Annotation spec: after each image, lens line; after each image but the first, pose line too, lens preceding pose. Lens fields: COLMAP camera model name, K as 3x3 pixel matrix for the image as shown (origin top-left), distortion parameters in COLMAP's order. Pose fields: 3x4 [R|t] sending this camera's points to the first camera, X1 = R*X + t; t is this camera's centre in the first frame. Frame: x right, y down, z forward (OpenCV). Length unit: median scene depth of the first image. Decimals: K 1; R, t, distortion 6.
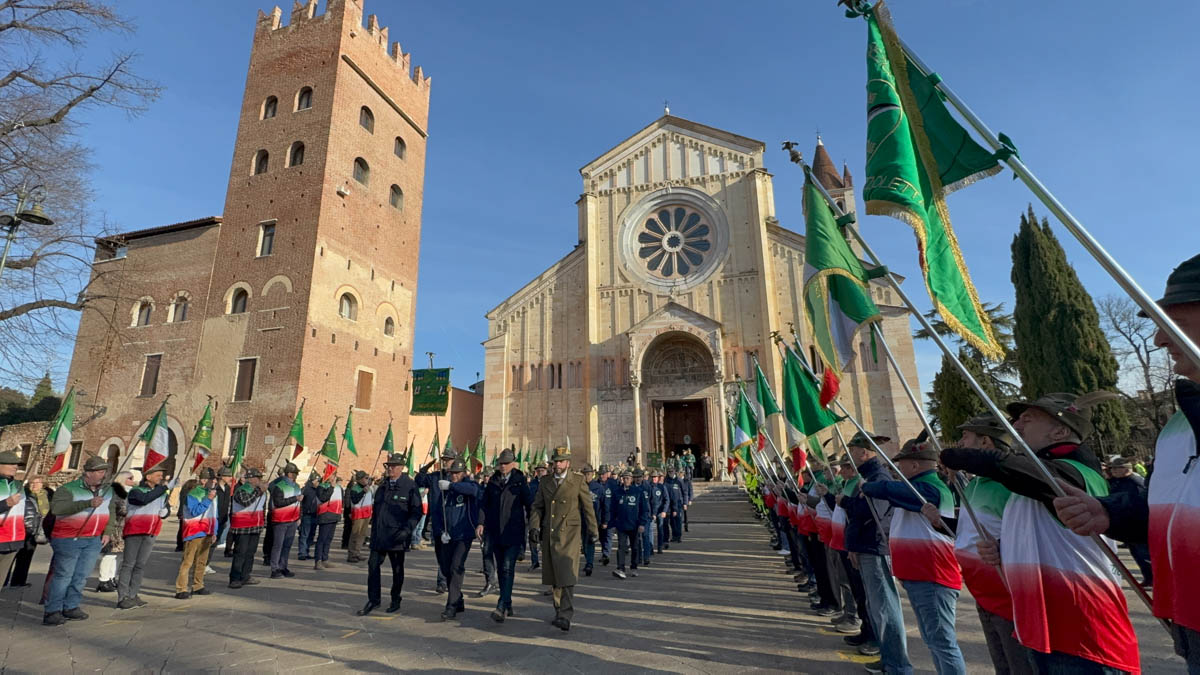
lens RADIAL K [[573.8, 0, 602.9], [0, 573.8, 335.0], [0, 0, 1]] dist [0.000327, -0.001917]
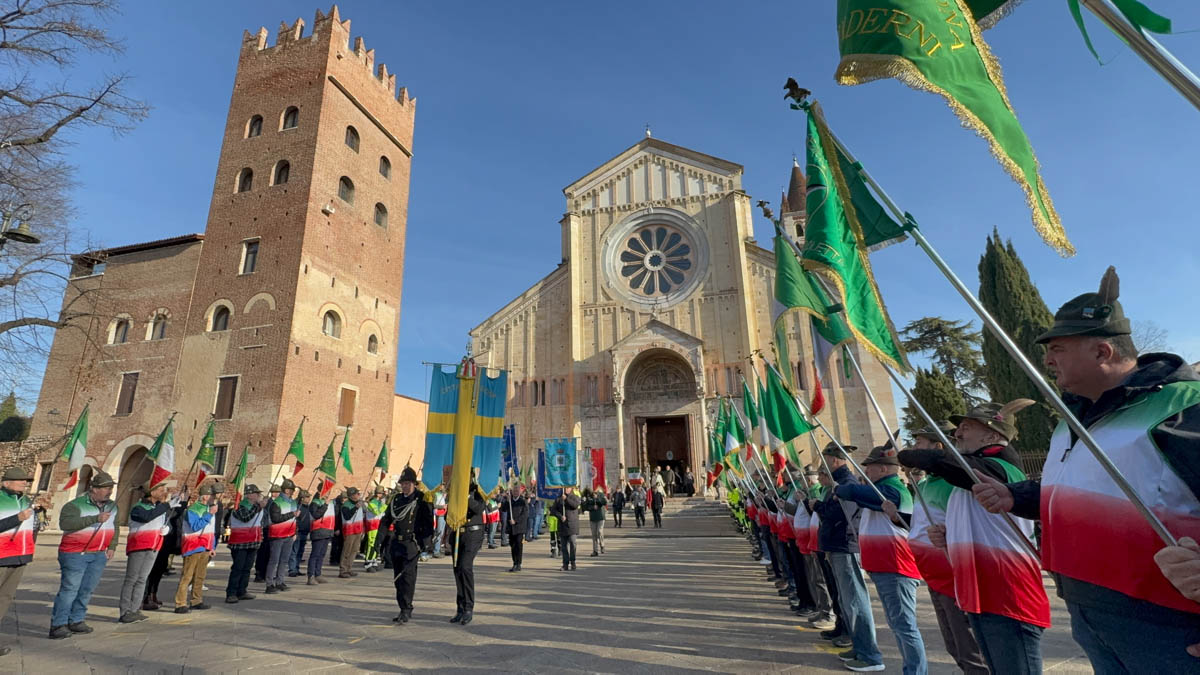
lens RADIAL K [[573.8, 0, 605.8], [0, 573.8, 333.4], [0, 0, 1]] dist [0.000327, -0.001917]
pose [[0.999270, -0.000392, 0.038192, -0.004988], [0.001623, 0.999480, -0.032193, -0.000657], [-0.038160, 0.032232, 0.998752, -0.015847]]
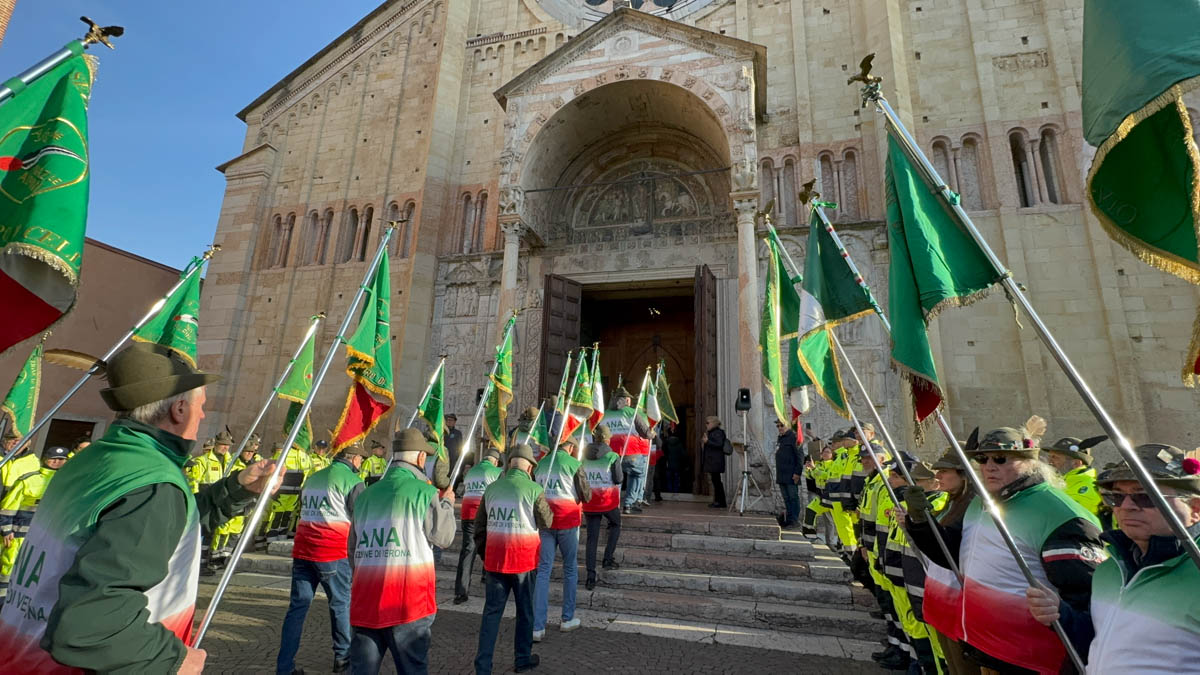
lens RADIAL K [[573.8, 0, 600.7], [0, 573.8, 329.6], [0, 0, 1]] dist [0.000327, -0.001917]
pose [[0.998517, 0.044938, -0.030717, 0.146260], [-0.044946, 0.998989, 0.000425, 0.169795], [0.030706, 0.000956, 0.999528, 0.732625]]
